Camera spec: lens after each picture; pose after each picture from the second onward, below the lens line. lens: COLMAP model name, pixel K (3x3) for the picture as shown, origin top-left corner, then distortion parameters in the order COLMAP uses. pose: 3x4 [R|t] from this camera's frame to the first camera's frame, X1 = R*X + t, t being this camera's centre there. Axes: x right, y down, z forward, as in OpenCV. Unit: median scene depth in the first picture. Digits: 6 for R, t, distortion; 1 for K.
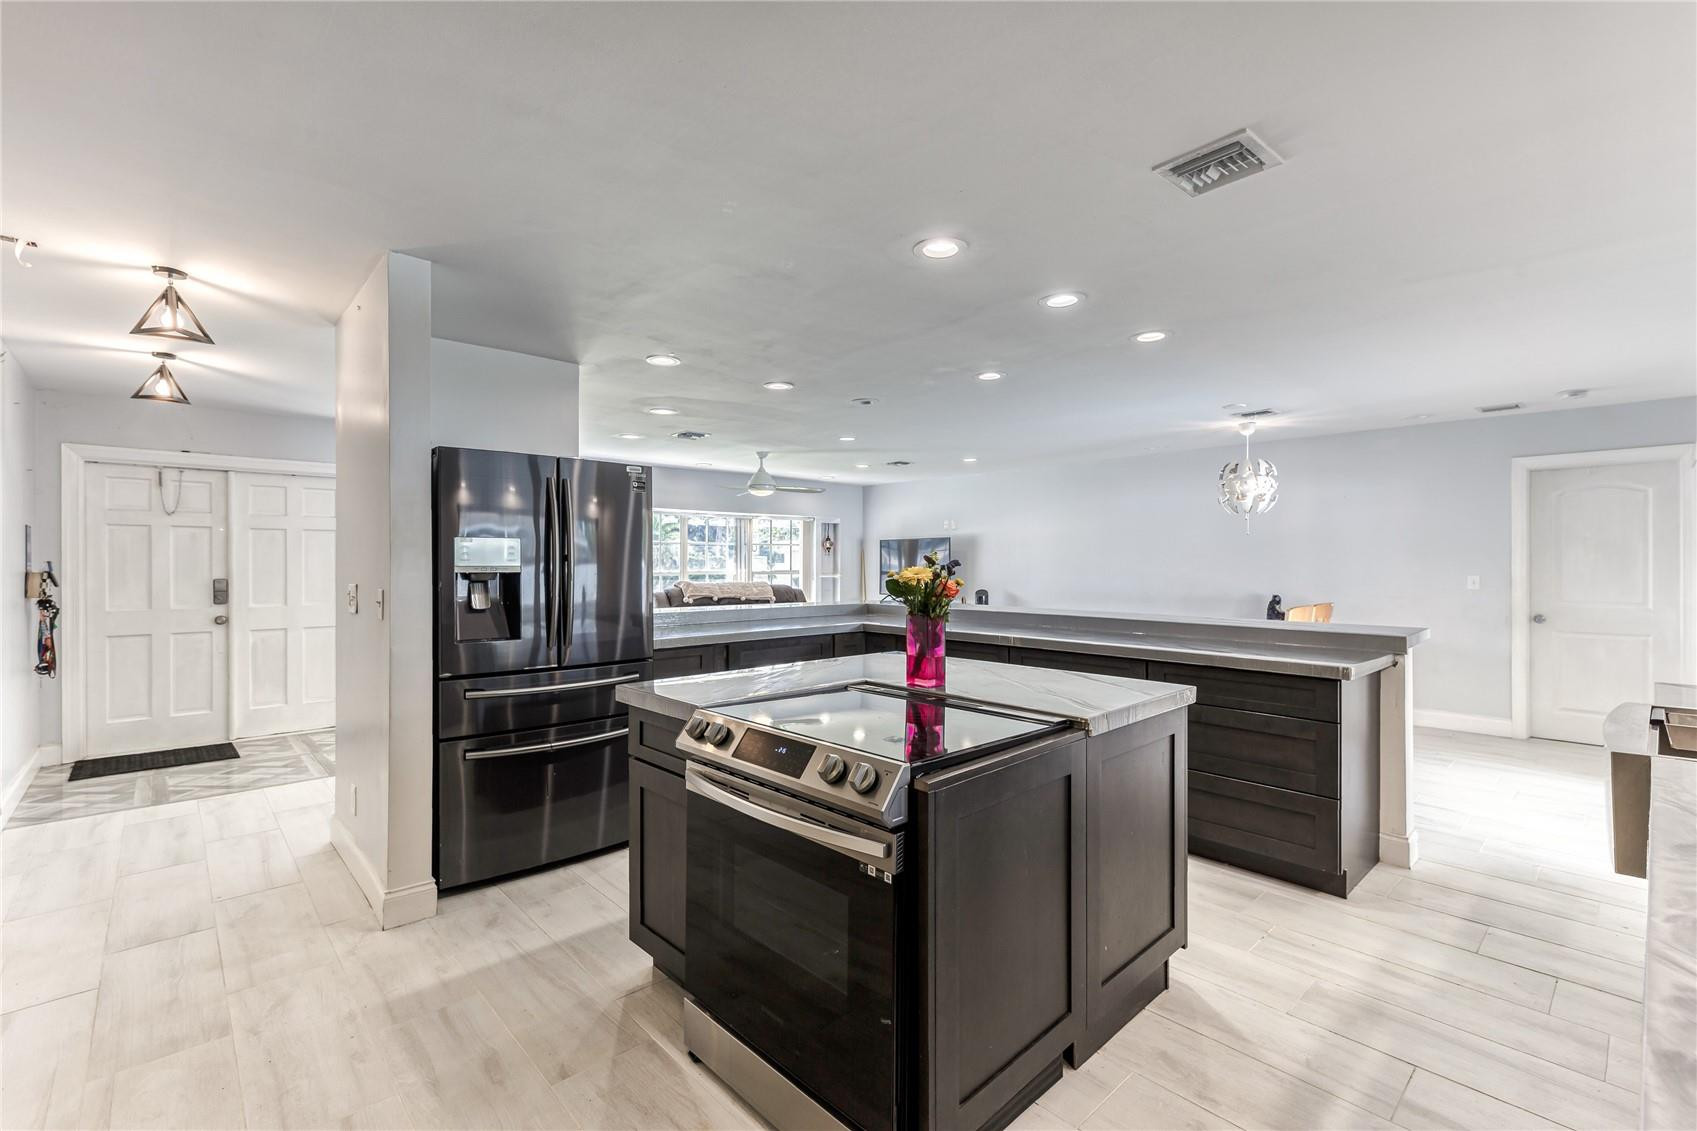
lens RADIAL K [[741.4, 0, 848.4], [0, 741.4, 566.5], [0, 0, 1]] dist [0.014045, 0.000266]
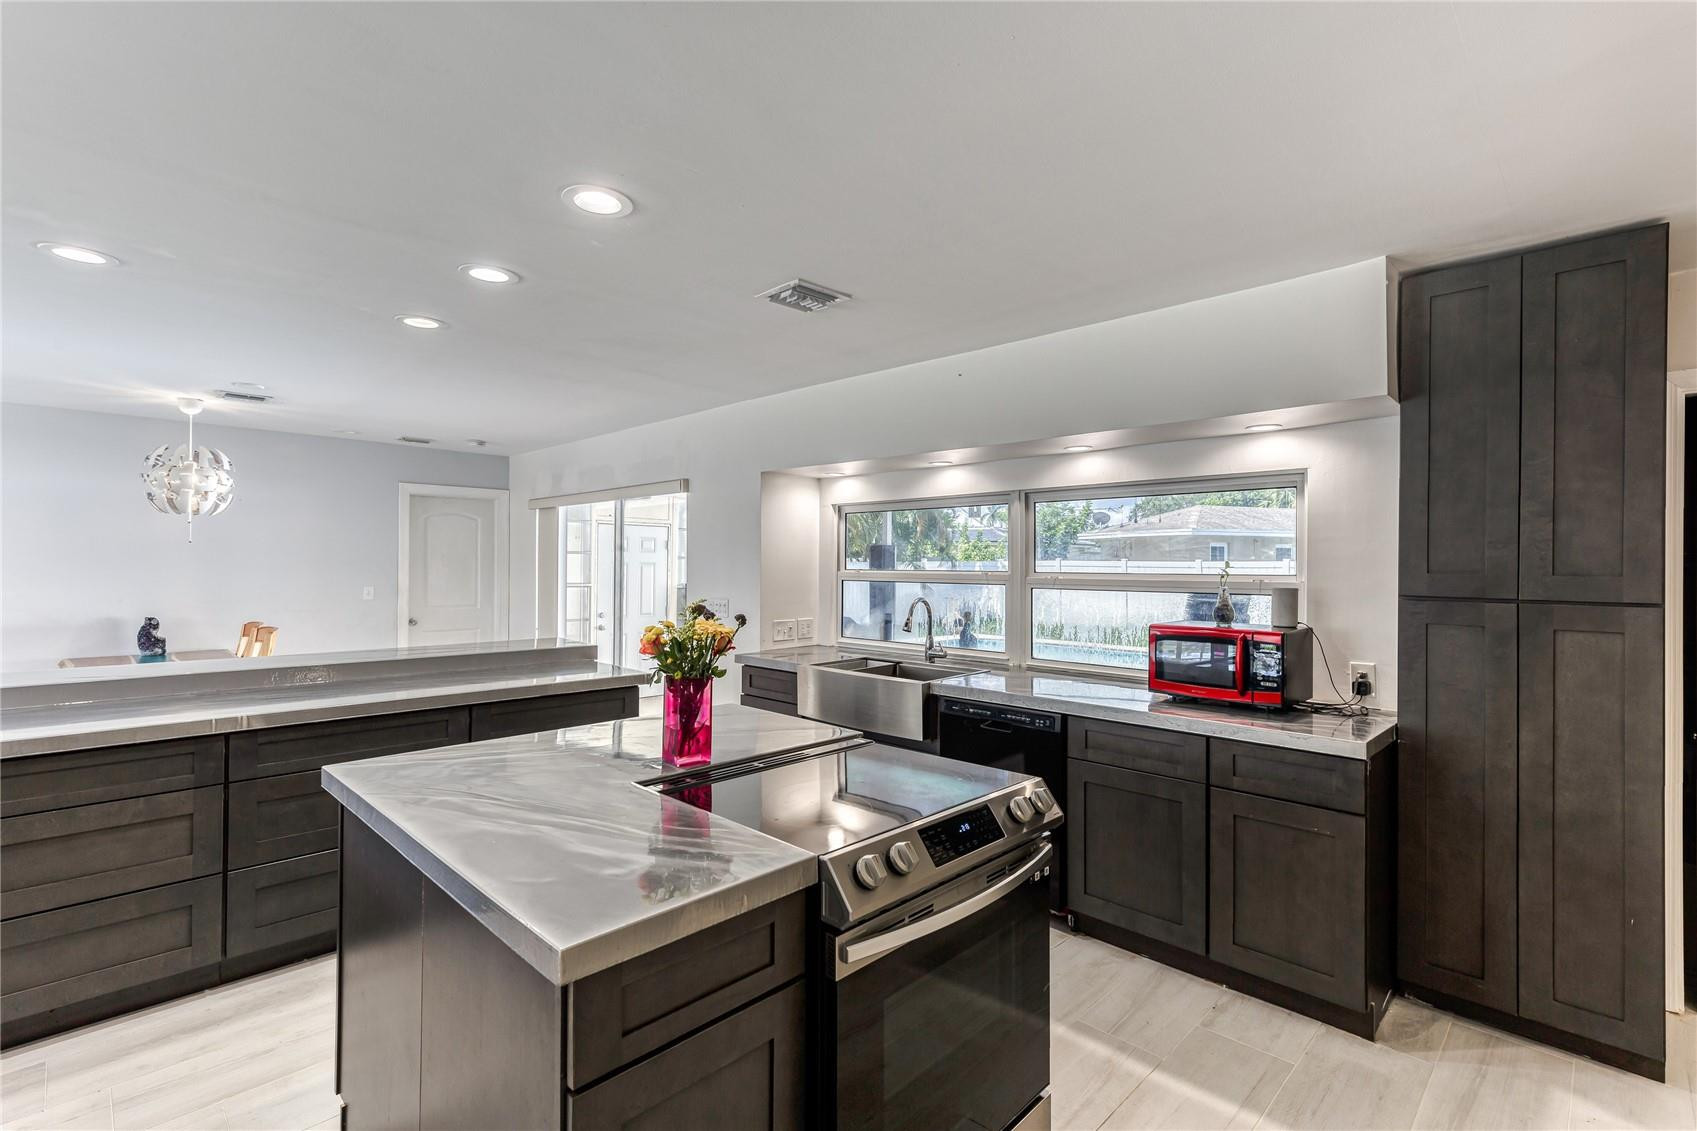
lens RADIAL K [[779.0, 0, 854.4], [0, 779.0, 553.0], [0, 0, 1]] dist [-0.001290, 0.000929]
pose [[-0.050222, 0.010570, 0.998682, -0.320951], [-0.002995, 0.999938, -0.010734, -0.025927], [-0.998734, -0.003530, -0.050187, 0.359011]]
